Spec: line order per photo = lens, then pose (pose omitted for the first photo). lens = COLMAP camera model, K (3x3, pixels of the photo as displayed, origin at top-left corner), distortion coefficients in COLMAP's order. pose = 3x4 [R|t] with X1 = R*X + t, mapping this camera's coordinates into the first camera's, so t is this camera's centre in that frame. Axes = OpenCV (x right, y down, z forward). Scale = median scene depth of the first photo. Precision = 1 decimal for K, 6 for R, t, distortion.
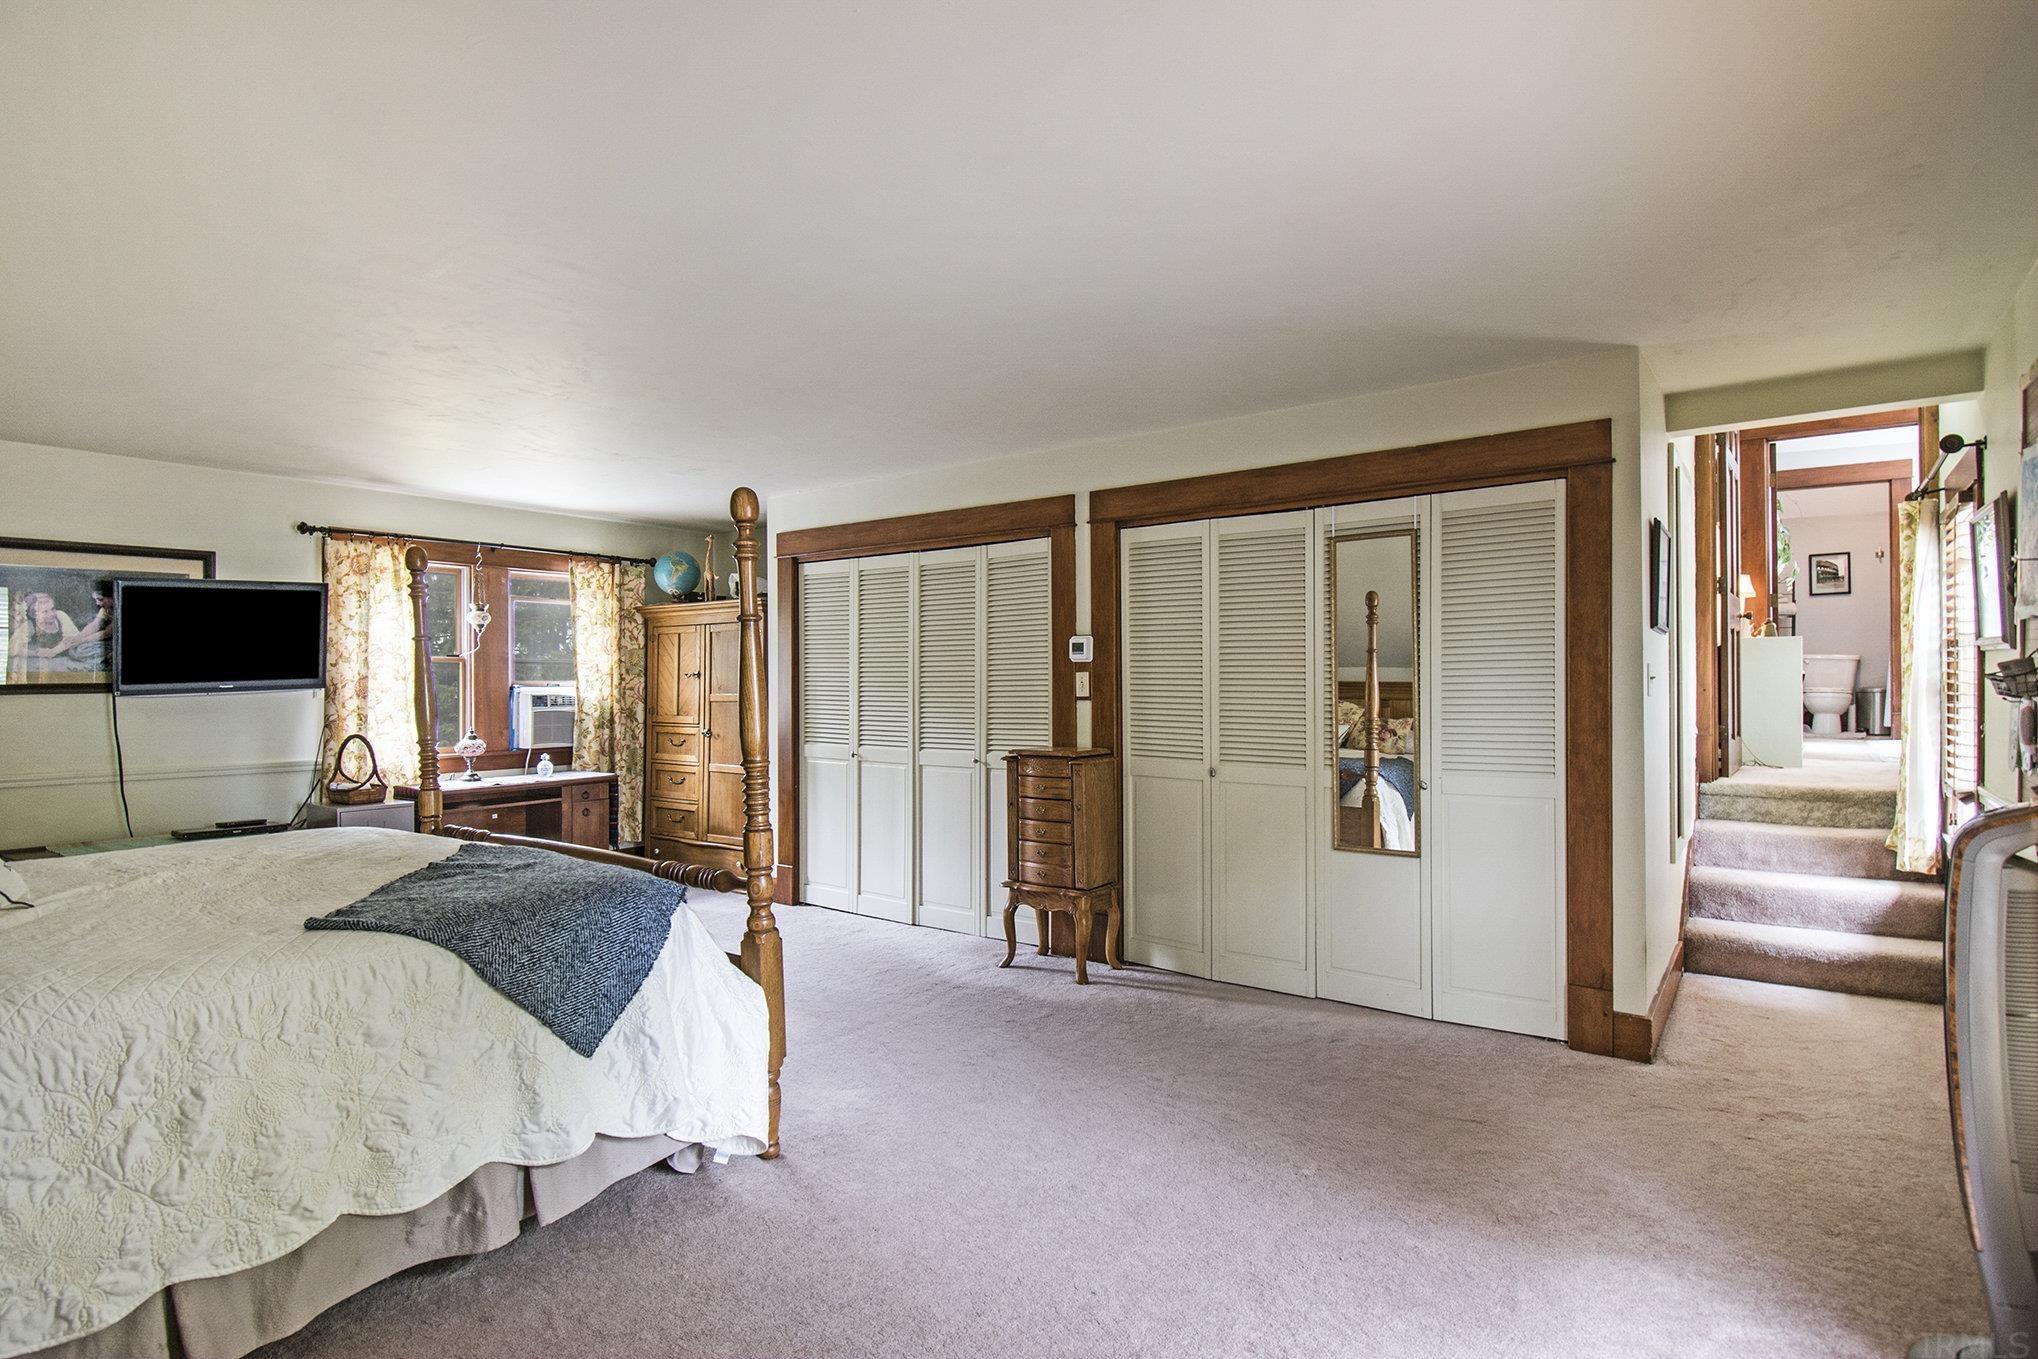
lens RADIAL K [[1062.2, 0, 1015.0], [0, 1062.2, 667.8], [0, 0, 1]] dist [0.000563, 0.000065]
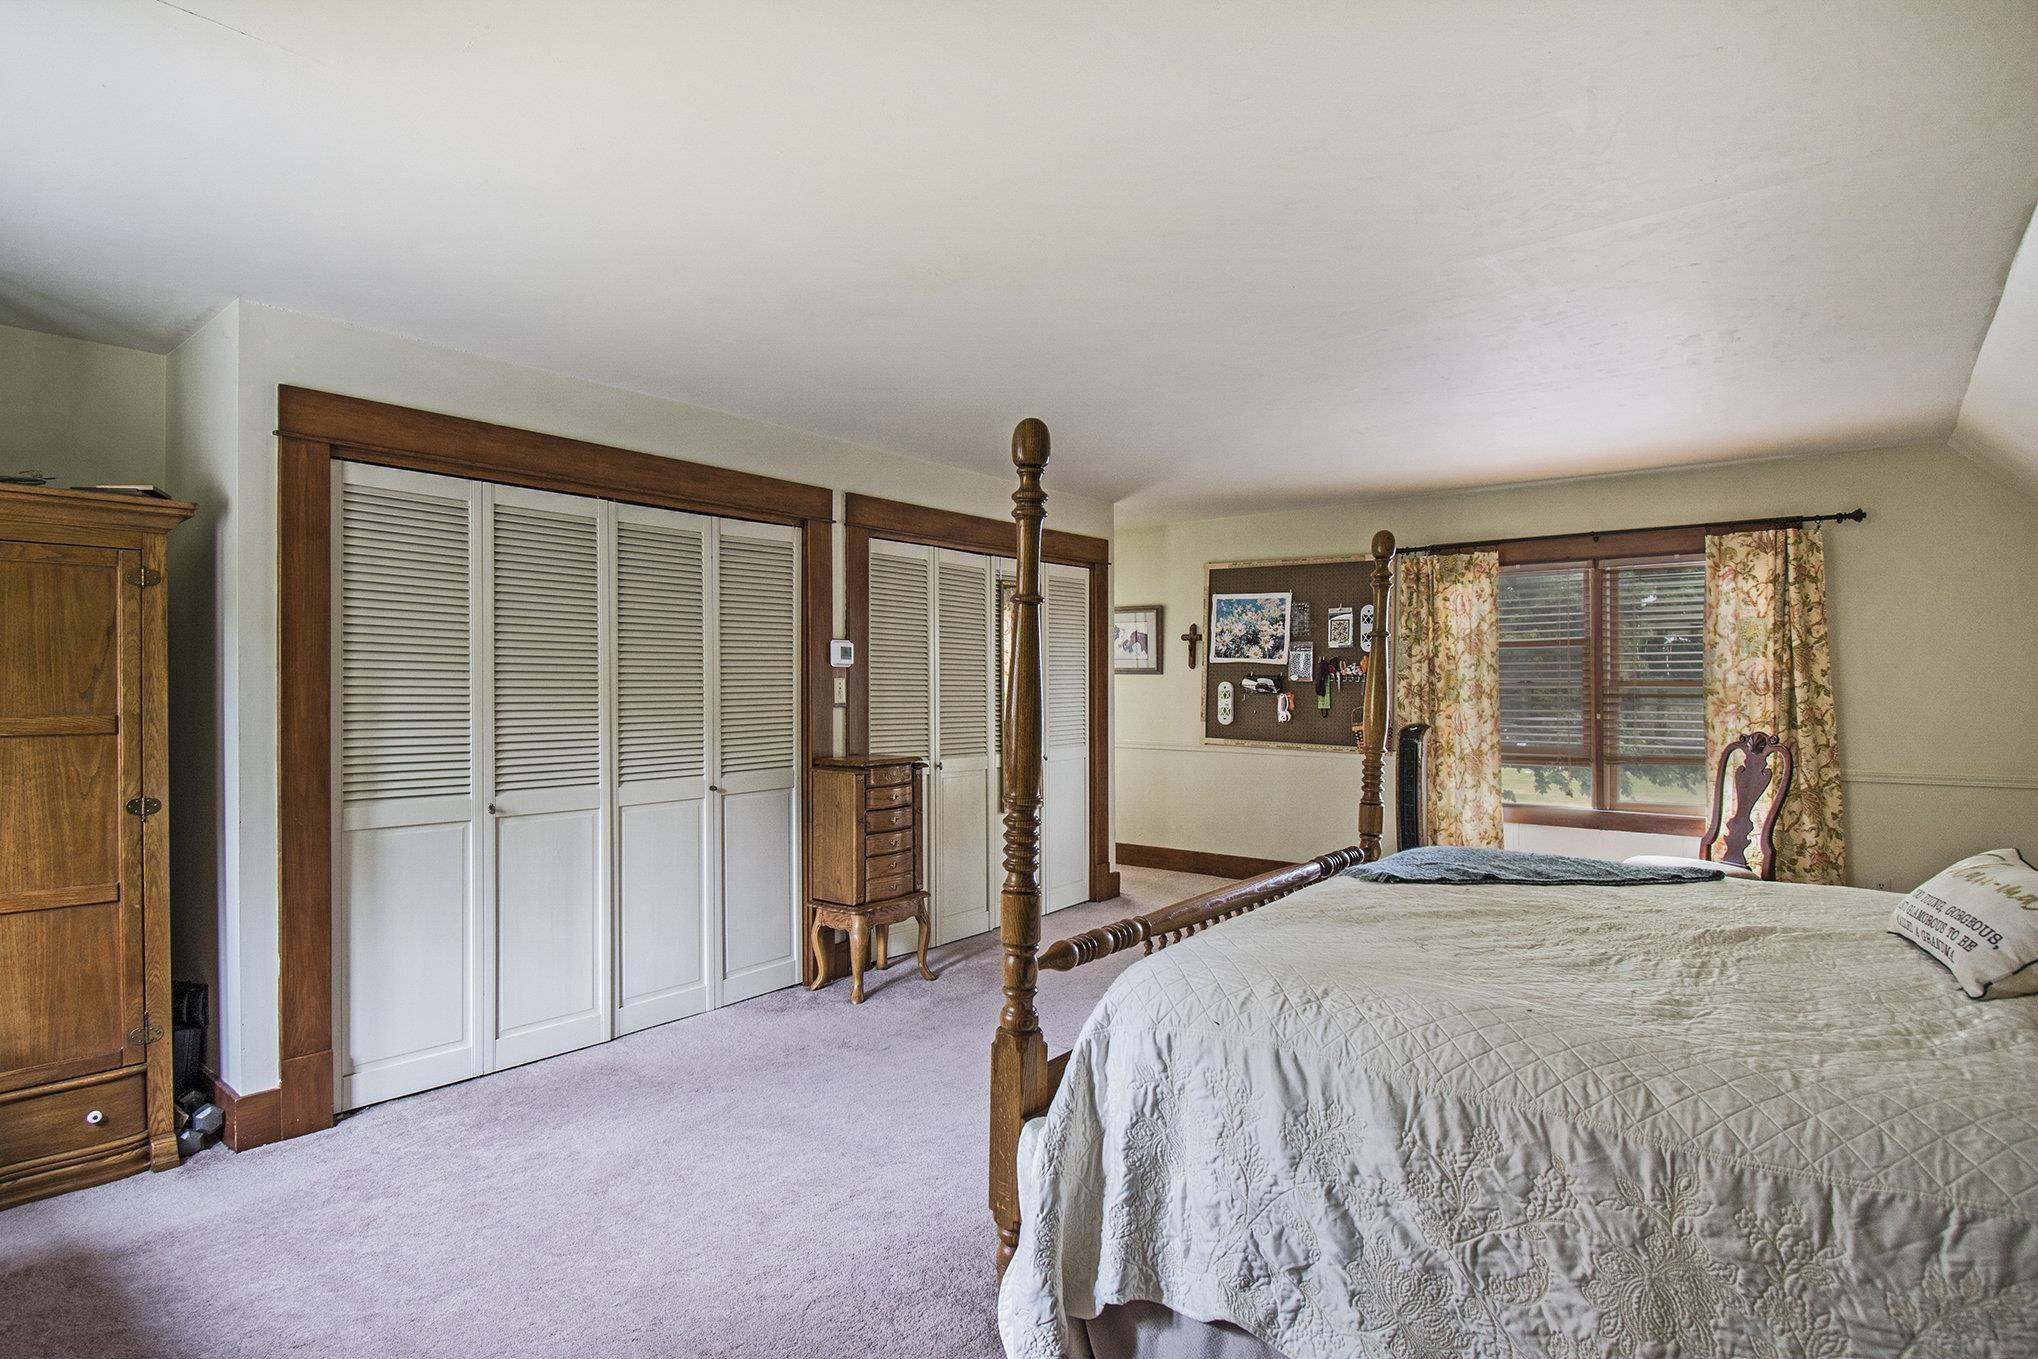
lens RADIAL K [[1062.2, 0, 1015.0], [0, 1062.2, 667.8], [0, 0, 1]] dist [0.000563, 0.000065]
pose [[0.013456, 0.021542, 0.999677, -0.718930], [-0.011891, 0.999701, -0.021382, 0.010959], [-0.999839, -0.011599, 0.013708, 0.668022]]
